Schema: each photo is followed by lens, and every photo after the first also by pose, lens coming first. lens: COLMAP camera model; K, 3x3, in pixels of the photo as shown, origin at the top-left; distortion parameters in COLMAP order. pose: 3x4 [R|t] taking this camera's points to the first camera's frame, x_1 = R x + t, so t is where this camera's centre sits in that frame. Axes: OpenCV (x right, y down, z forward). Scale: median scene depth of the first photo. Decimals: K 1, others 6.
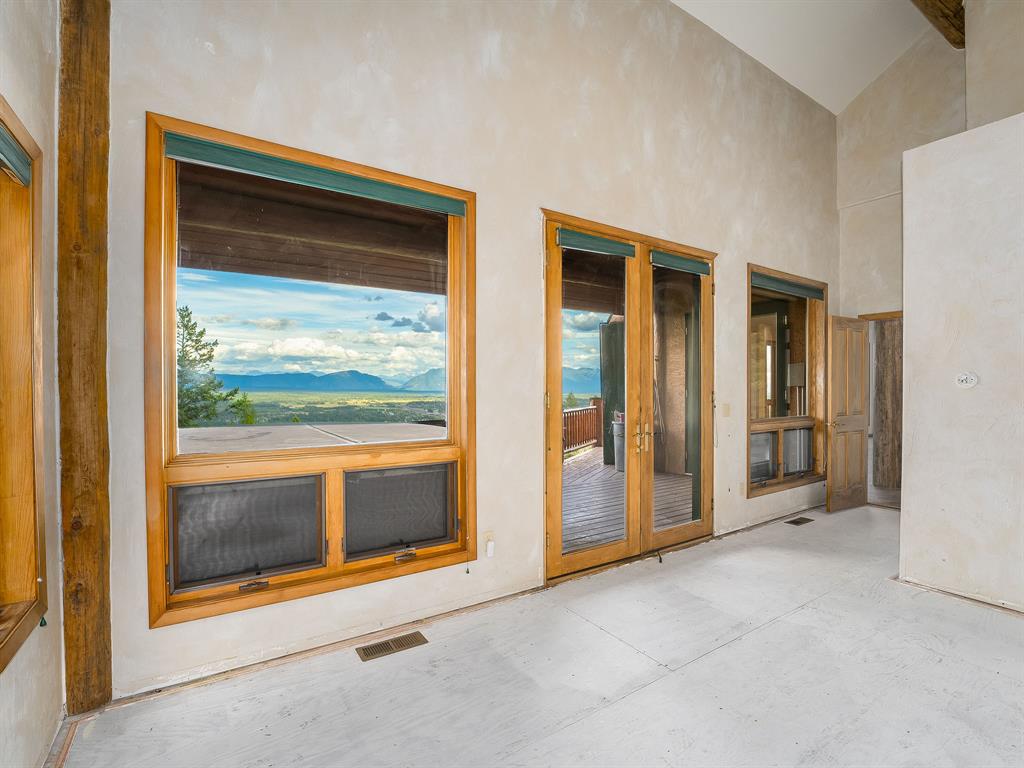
lens RADIAL K [[474.9, 0, 513.8], [0, 474.9, 385.8], [0, 0, 1]] dist [-0.035477, 0.004782]
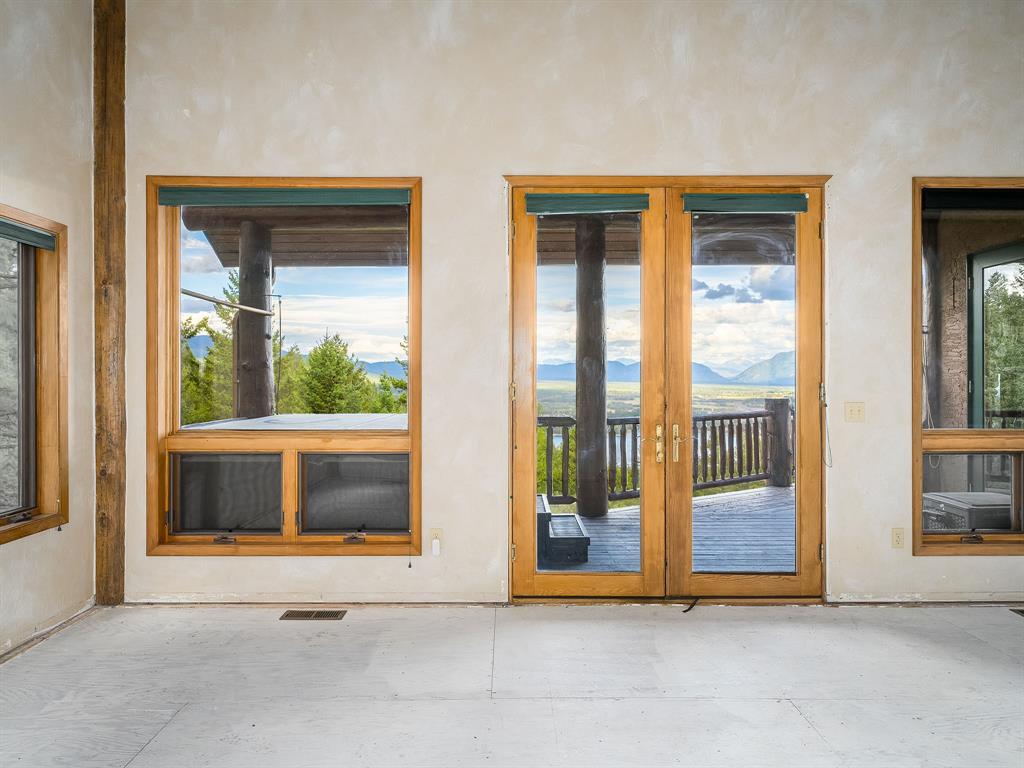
lens RADIAL K [[628.6, 0, 510.9], [0, 628.6, 371.1], [0, 0, 1]] dist [-0.002507, 0.000039]
pose [[0.840858, -0.008438, -0.541190, 0.756647], [0.003322, 0.999940, -0.010428, 0.004552], [0.541246, 0.006971, 0.840836, 0.015965]]
